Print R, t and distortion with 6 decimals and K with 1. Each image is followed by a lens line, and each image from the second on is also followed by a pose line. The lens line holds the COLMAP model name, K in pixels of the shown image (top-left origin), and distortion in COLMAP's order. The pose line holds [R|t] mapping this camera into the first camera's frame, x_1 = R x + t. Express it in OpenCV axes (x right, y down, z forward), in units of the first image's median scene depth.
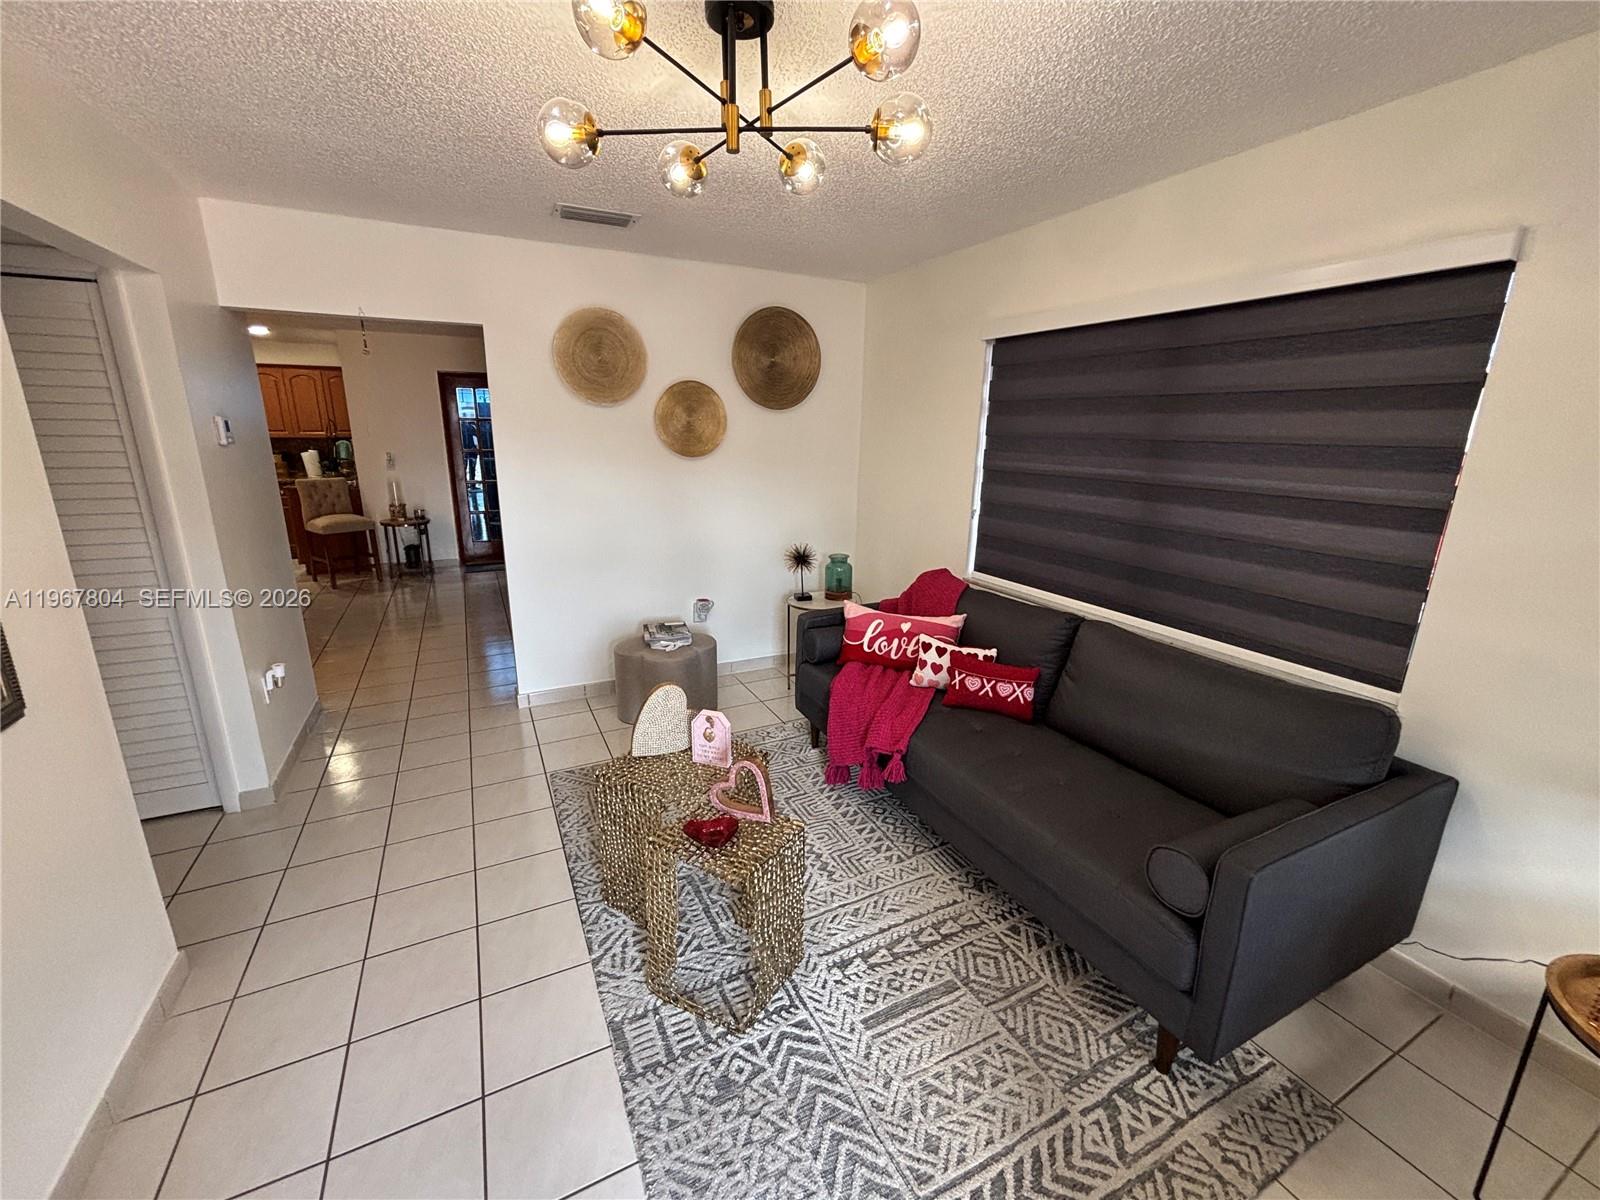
lens RADIAL K [[644.1, 0, 792.2], [0, 644.1, 601.8], [0, 0, 1]] dist [0.002231, -0.000245]
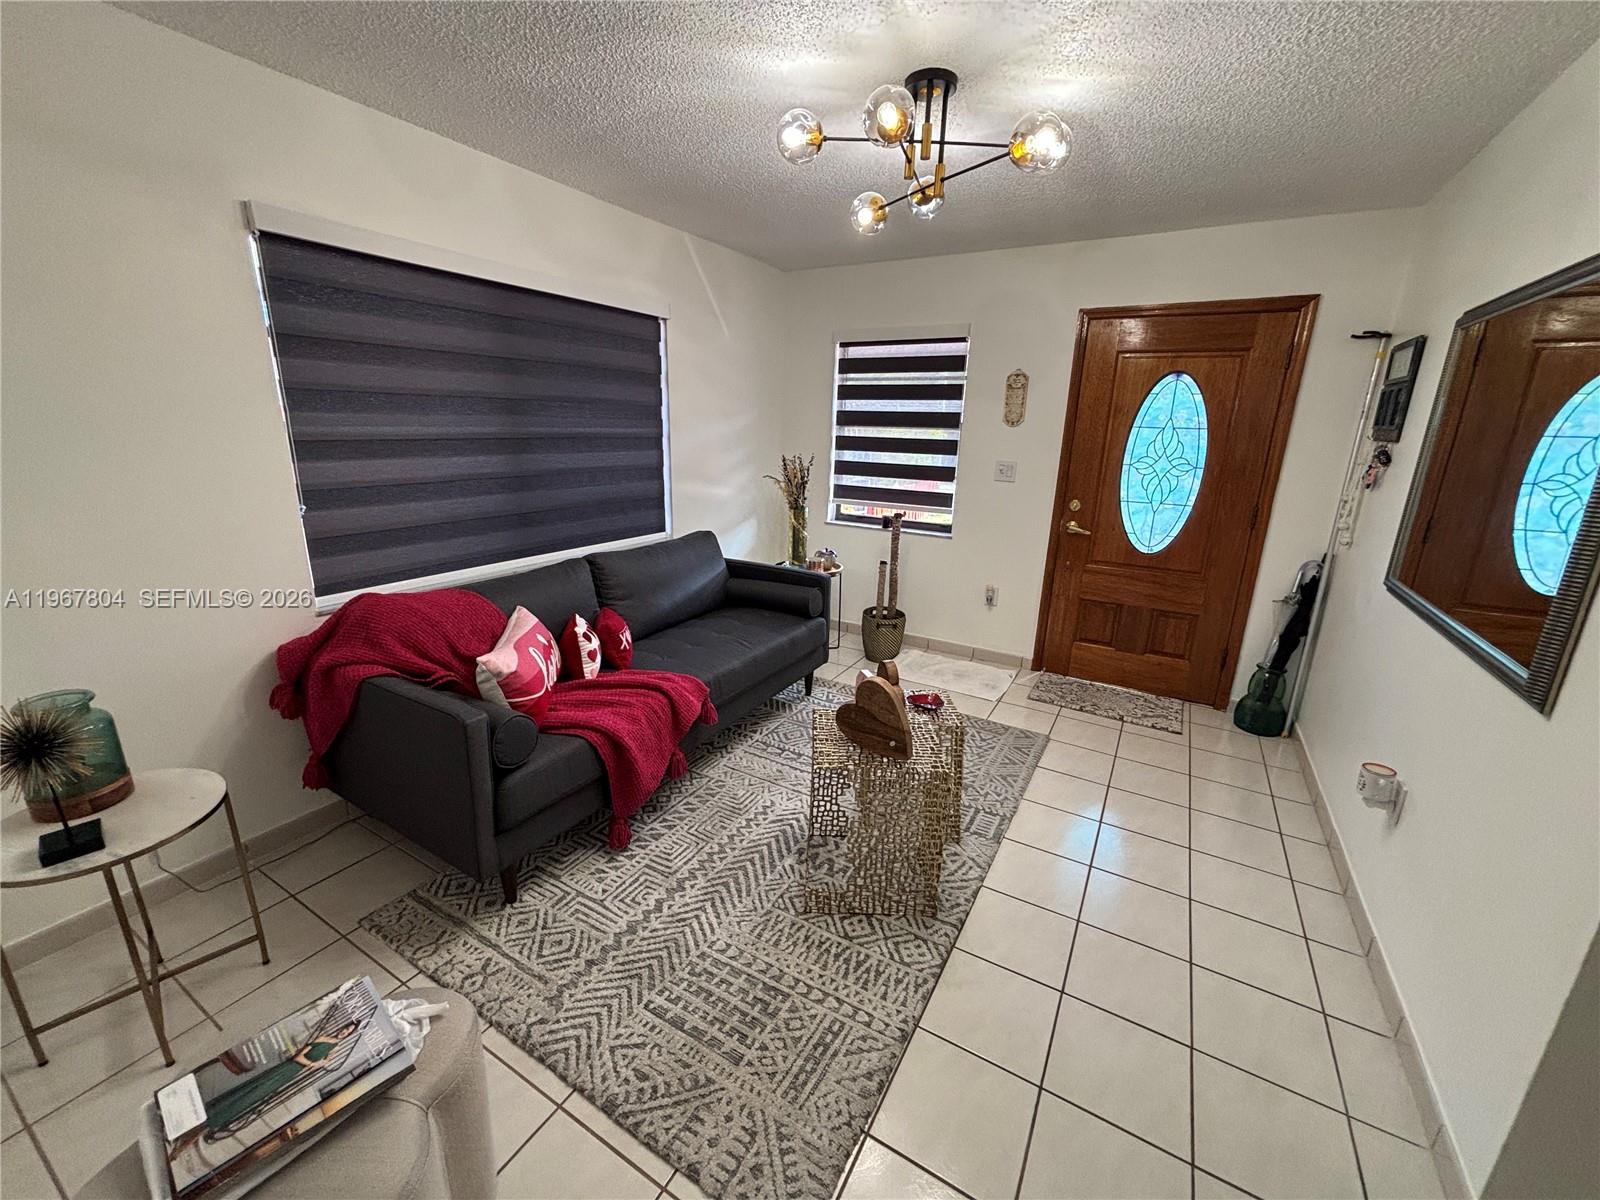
lens RADIAL K [[644.1, 0, 794.4], [0, 644.1, 597.4], [0, 0, 1]] dist [0.002231, -0.000245]
pose [[-0.541648, -0.259680, 0.799490, -0.800428], [0.175880, 0.895027, 0.409869, -0.363148], [-0.822000, 0.362619, -0.439117, 1.400470]]
